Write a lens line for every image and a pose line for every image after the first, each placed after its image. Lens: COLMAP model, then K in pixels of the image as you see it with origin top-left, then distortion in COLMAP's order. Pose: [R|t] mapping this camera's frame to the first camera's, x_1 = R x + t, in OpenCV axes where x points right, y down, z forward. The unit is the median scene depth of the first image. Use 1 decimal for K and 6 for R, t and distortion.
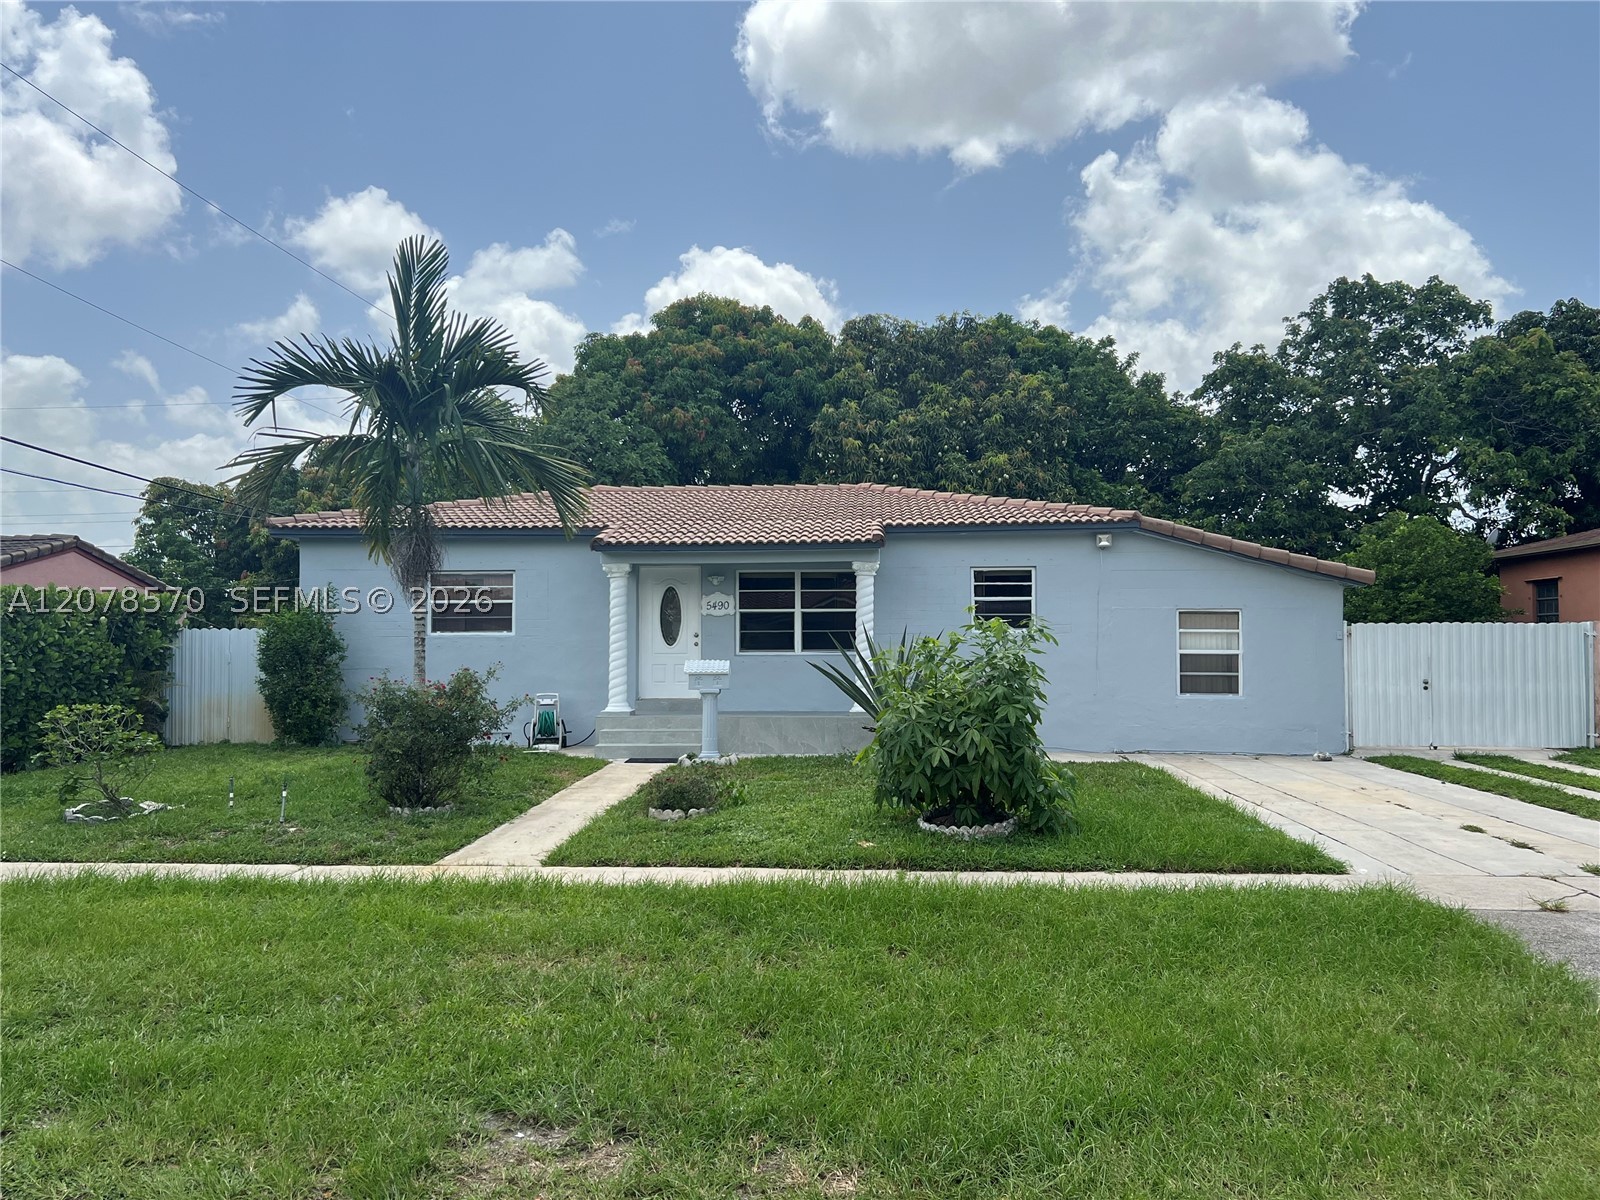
lens RADIAL K [[1255.2, 0, 805.2], [0, 1255.2, 609.7], [0, 0, 1]] dist [0.078994, -0.010462]
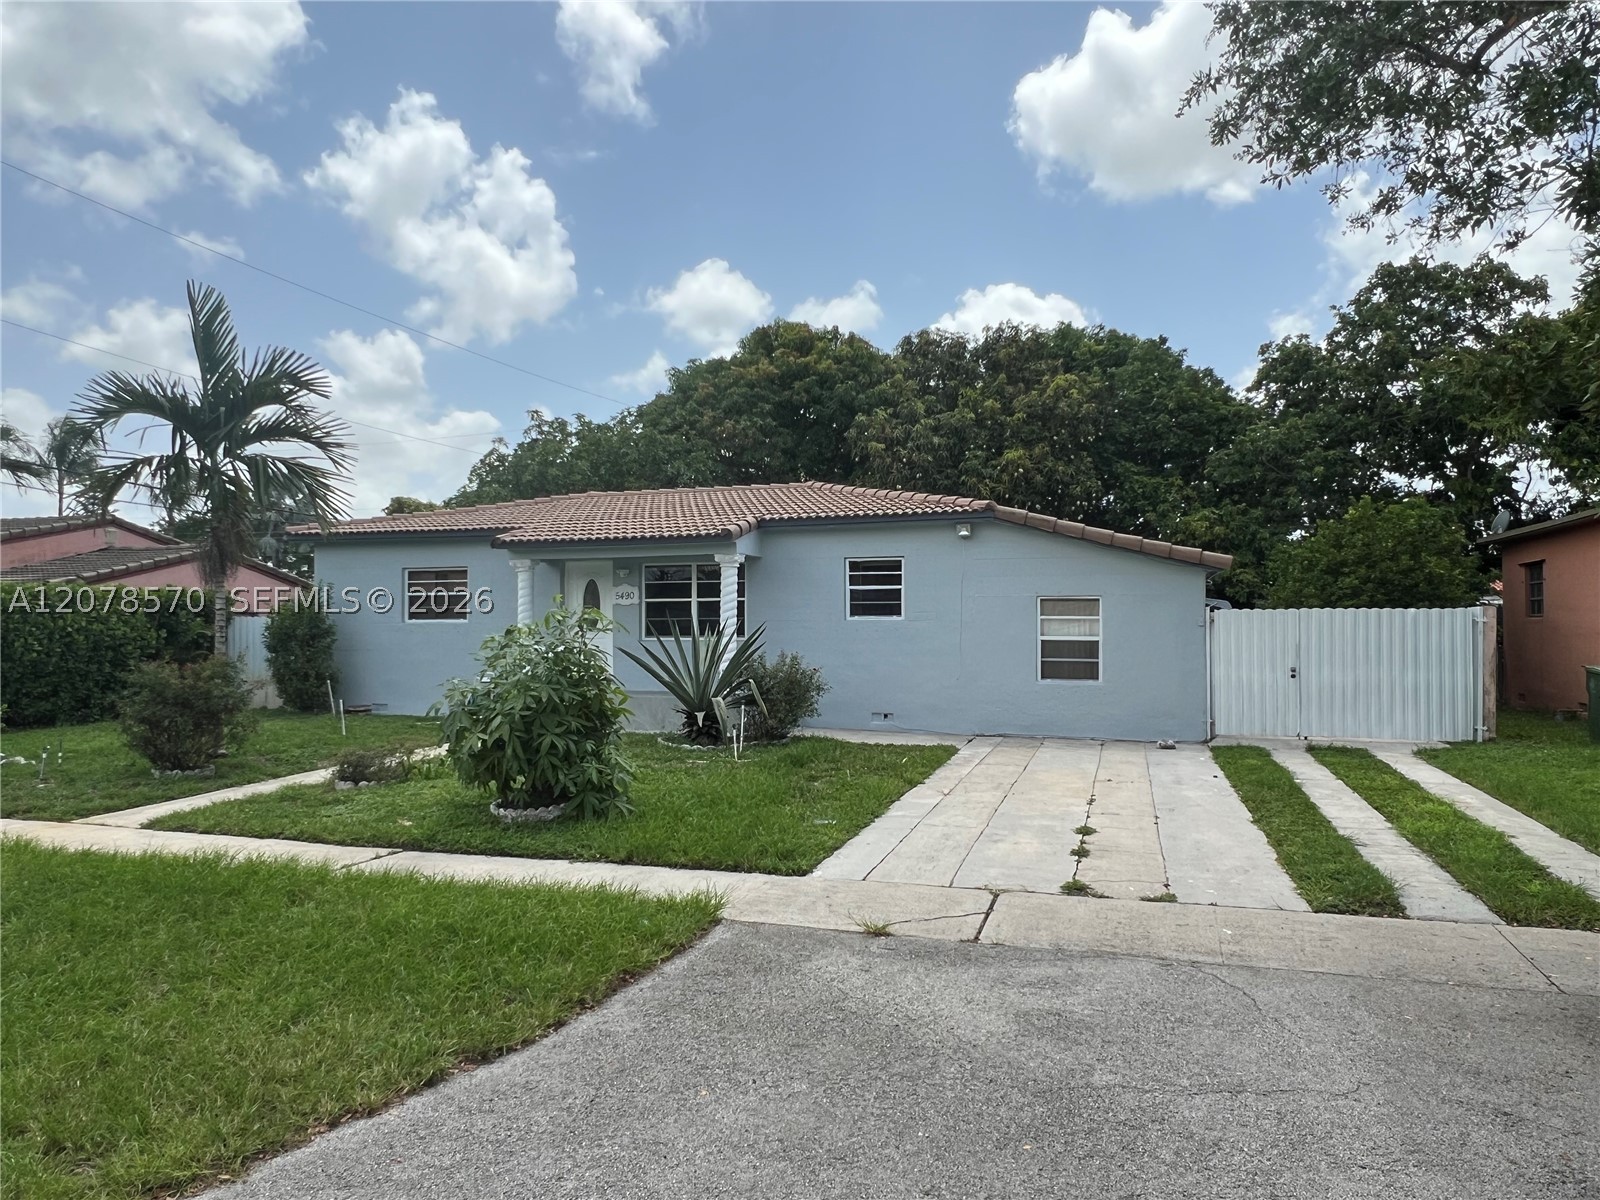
lens RADIAL K [[1071.4, 0, 787.7], [0, 1071.4, 601.1], [0, 0, 1]] dist [0.021365, 0.000370]
pose [[0.969001, -0.005211, -0.247001, 0.305186], [0.006075, 0.999978, 0.002735, -0.000148], [0.246982, -0.004151, 0.969011, 0.112181]]
